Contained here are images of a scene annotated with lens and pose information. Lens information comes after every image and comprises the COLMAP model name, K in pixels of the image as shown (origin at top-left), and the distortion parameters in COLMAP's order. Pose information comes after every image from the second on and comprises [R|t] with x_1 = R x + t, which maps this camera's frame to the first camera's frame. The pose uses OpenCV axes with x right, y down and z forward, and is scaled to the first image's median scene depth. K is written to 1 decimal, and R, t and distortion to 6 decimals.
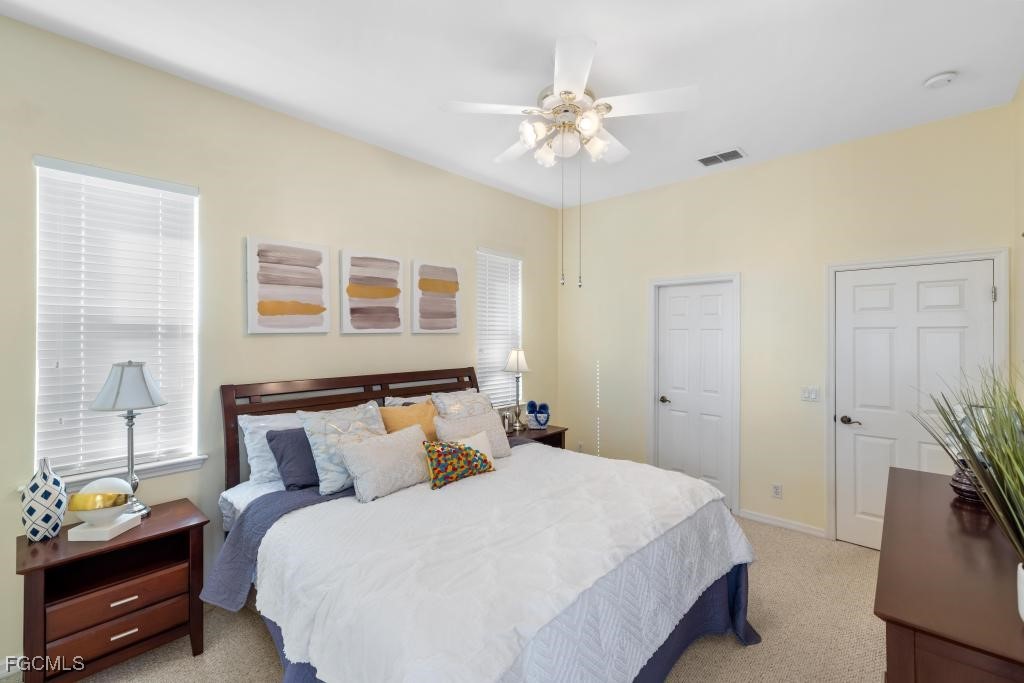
lens RADIAL K [[450.0, 0, 512.2], [0, 450.0, 332.2], [0, 0, 1]] dist [0.000032, 0.000029]
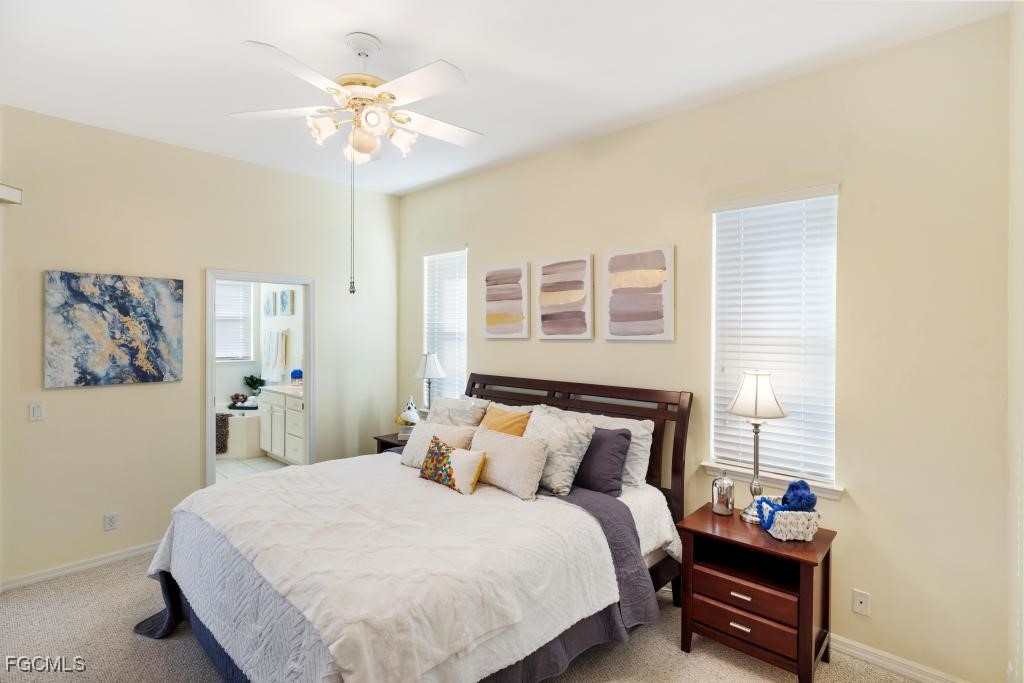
lens RADIAL K [[499.0, 0, 509.3], [0, 499.0, 333.5], [0, 0, 1]] dist [-0.001905, -0.000173]
pose [[-0.016560, 0.002847, -0.999859, 0.822349], [-0.001259, 0.999995, 0.002868, -0.013971], [0.999862, 0.001306, -0.016556, 0.949634]]
